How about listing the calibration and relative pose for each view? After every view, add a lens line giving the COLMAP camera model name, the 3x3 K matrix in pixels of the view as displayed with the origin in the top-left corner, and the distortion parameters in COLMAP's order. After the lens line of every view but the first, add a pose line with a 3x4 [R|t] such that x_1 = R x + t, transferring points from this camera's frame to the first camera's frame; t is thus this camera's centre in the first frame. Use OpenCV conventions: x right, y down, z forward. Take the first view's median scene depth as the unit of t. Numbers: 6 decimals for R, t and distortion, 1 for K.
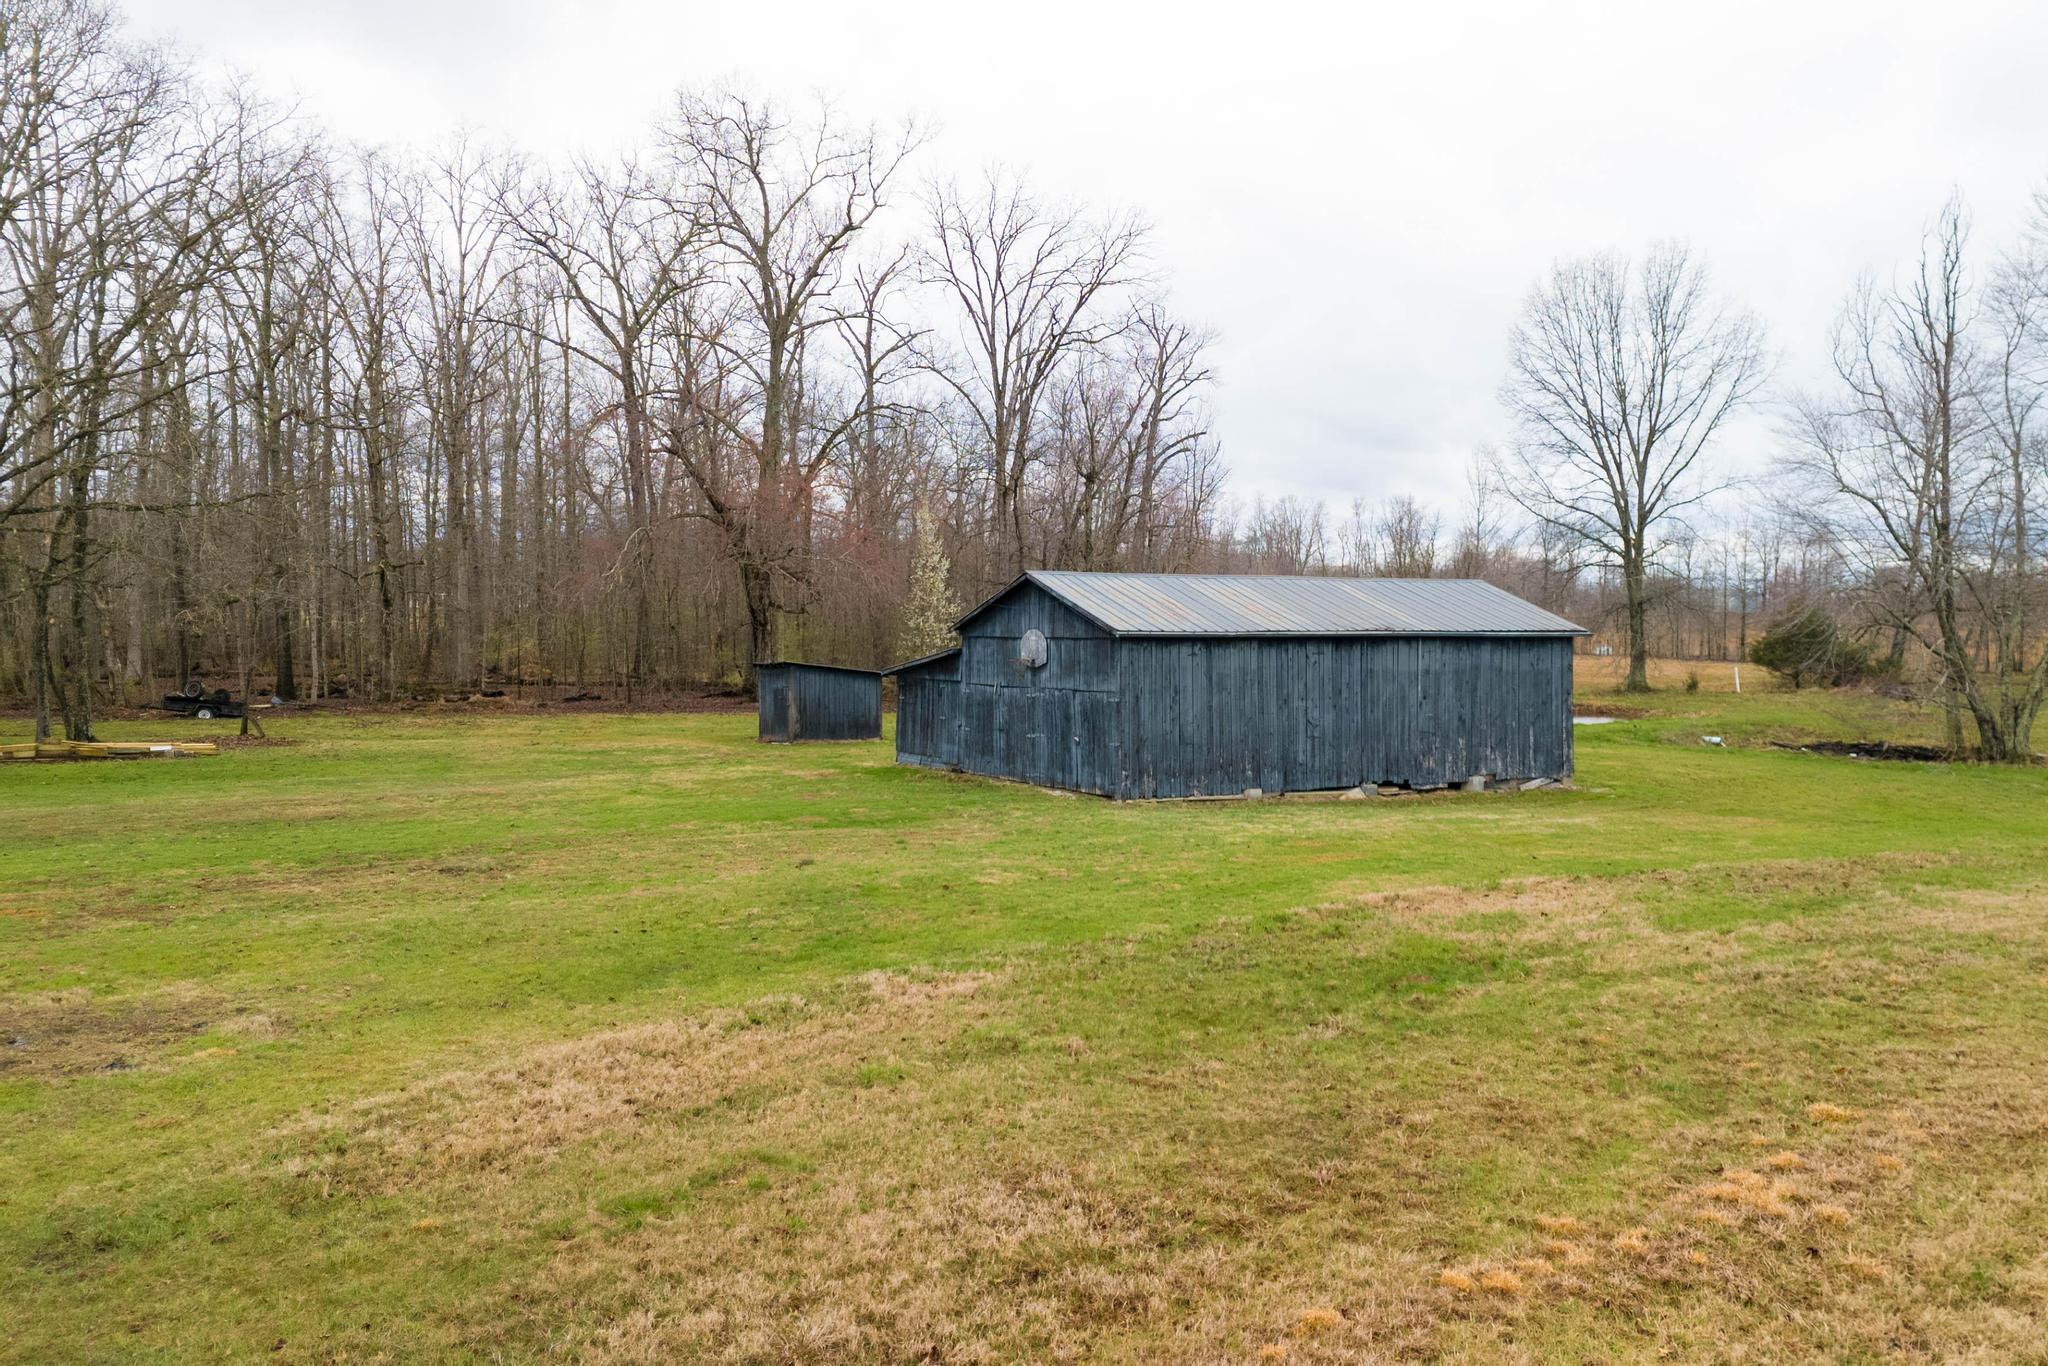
lens RADIAL K [[1498.2, 0, 1024.1], [0, 1498.2, 800.7], [0, 0, 1]] dist [0.062902, -0.043749]
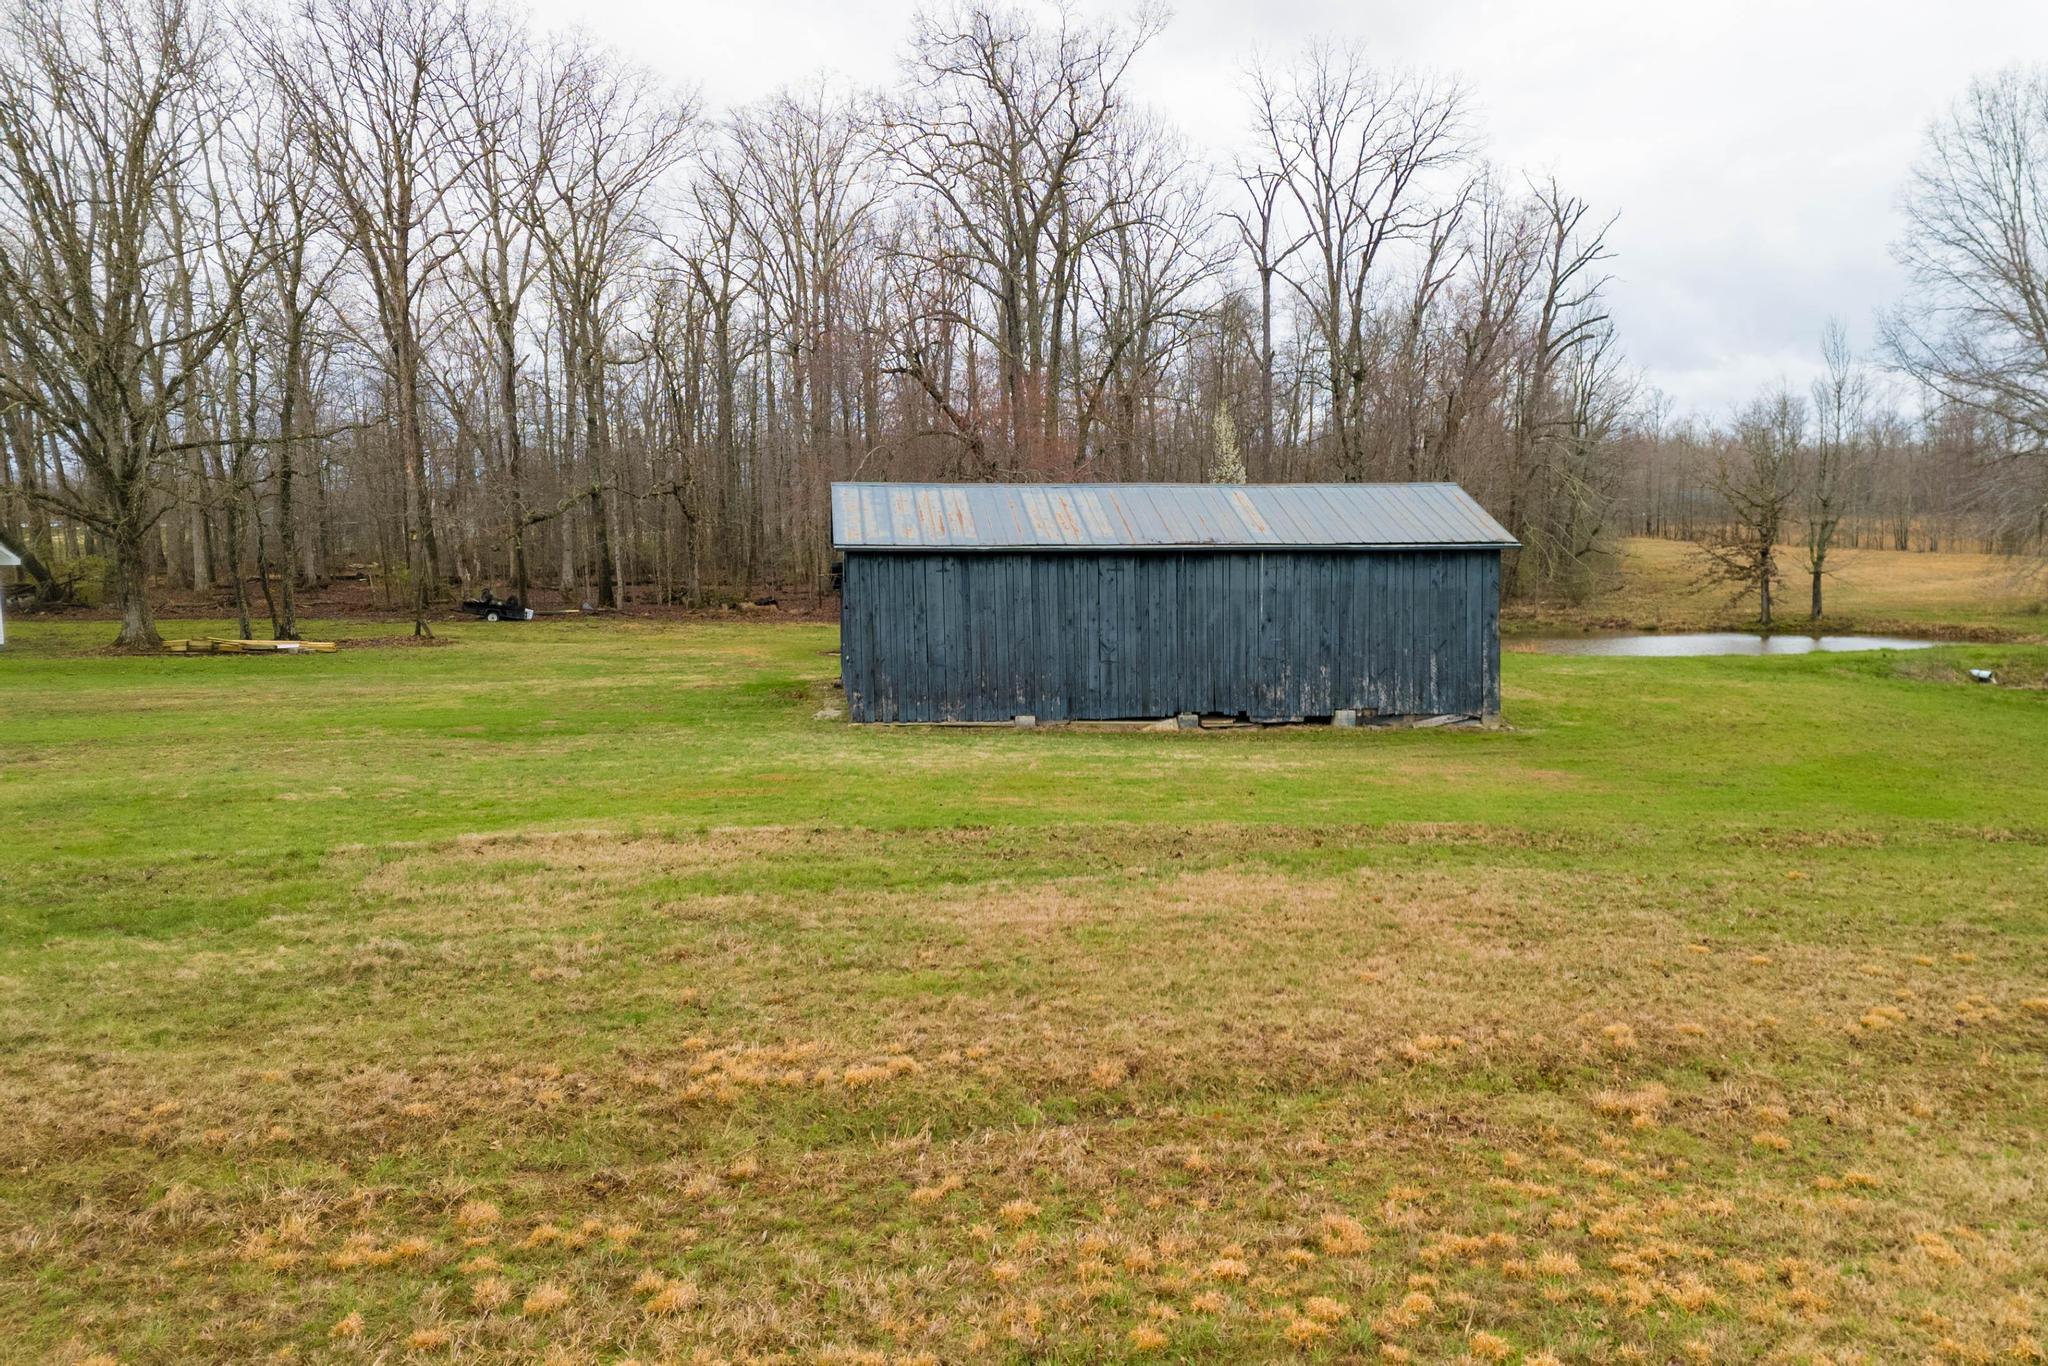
lens RADIAL K [[1459.3, 0, 1024.2], [0, 1459.3, 776.4], [0, 0, 1]] dist [0.058860, -0.001415]
pose [[0.939409, 0.050521, -0.339056, 0.423719], [-0.034404, 0.997981, 0.053383, -0.017116], [0.341069, -0.038483, 0.939250, 0.133817]]
